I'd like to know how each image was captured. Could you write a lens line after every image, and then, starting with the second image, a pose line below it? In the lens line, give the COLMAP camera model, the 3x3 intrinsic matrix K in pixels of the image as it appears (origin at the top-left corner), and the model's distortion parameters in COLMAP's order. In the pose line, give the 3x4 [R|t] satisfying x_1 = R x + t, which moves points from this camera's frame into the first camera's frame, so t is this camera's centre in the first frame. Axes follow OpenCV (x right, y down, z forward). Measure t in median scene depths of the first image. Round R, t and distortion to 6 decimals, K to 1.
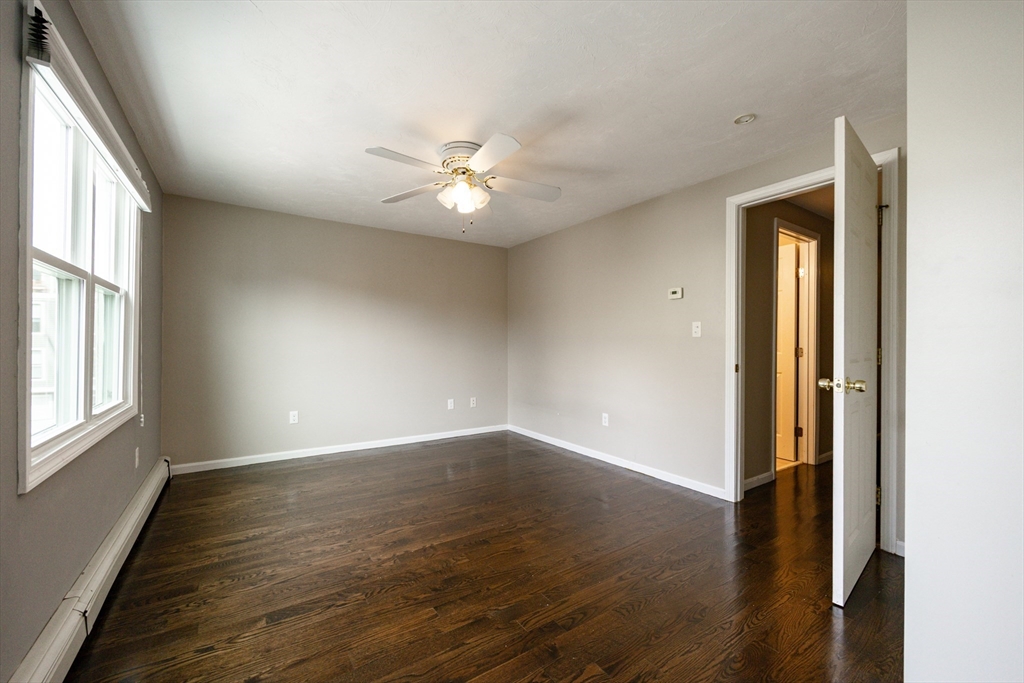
lens RADIAL K [[413.7, 0, 512.0], [0, 413.7, 341.5], [0, 0, 1]] dist [-0.000713, 0.000291]
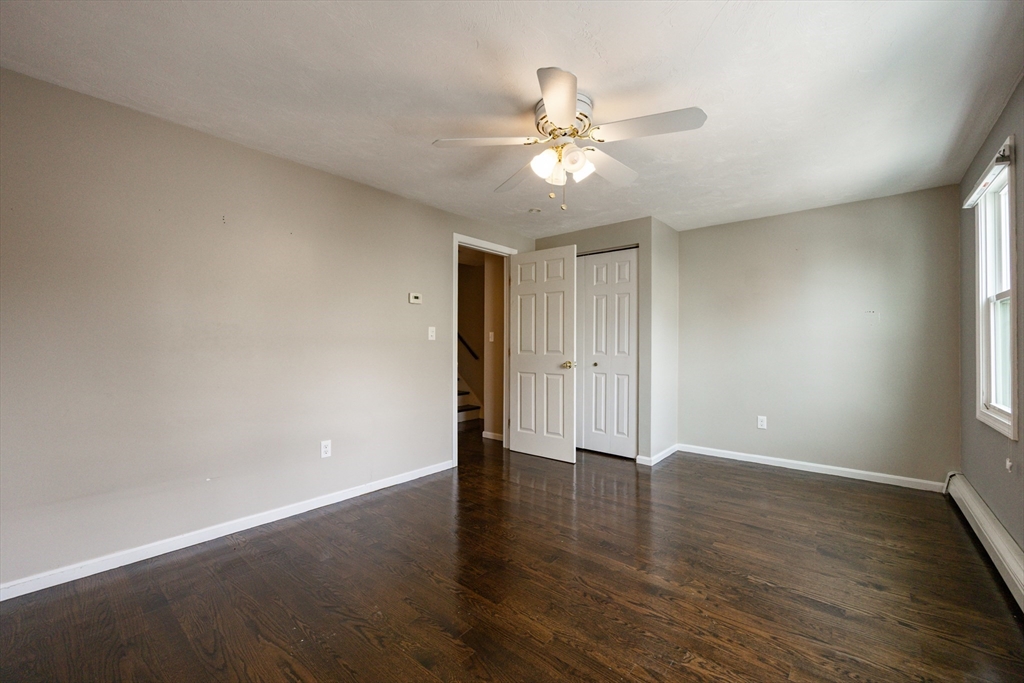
lens RADIAL K [[413.7, 0, 512.0], [0, 413.7, 341.5], [0, 0, 1]] dist [-0.000713, 0.000291]
pose [[-0.277610, 0.003820, 0.960686, -0.782803], [-0.009563, 0.999932, -0.006739, -0.001706], [-0.960646, -0.011058, -0.277554, 1.205313]]
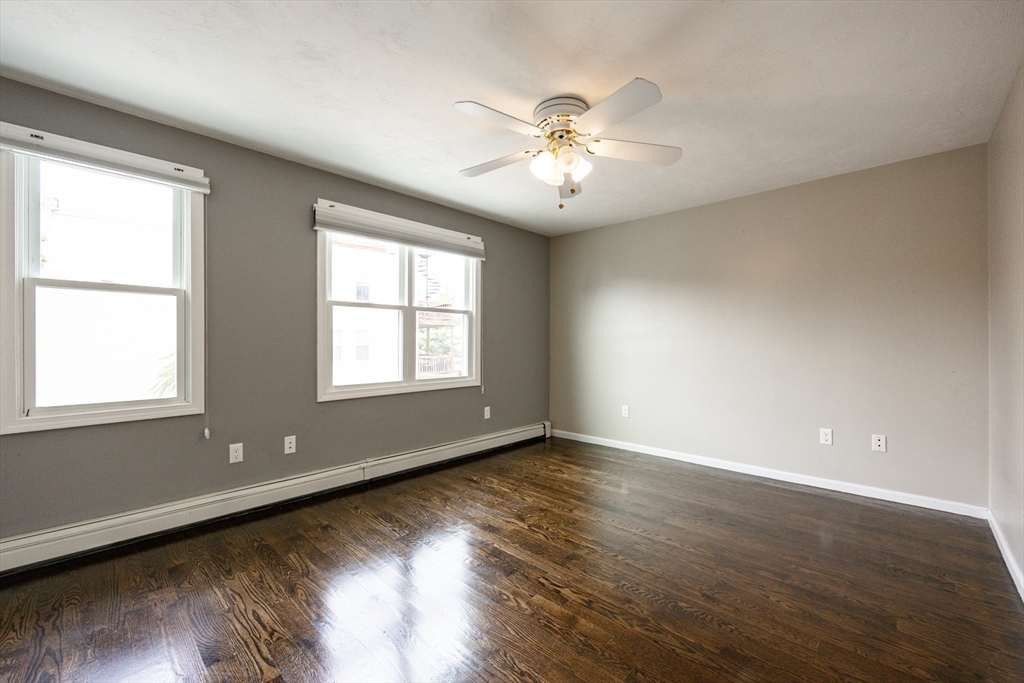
lens RADIAL K [[413.7, 0, 512.0], [0, 413.7, 341.5], [0, 0, 1]] dist [-0.000713, 0.000291]
pose [[0.219850, -0.006799, -0.975510, 0.620295], [0.005252, 0.999969, -0.005786, 0.010889], [0.975520, -0.003851, 0.219879, 0.656799]]
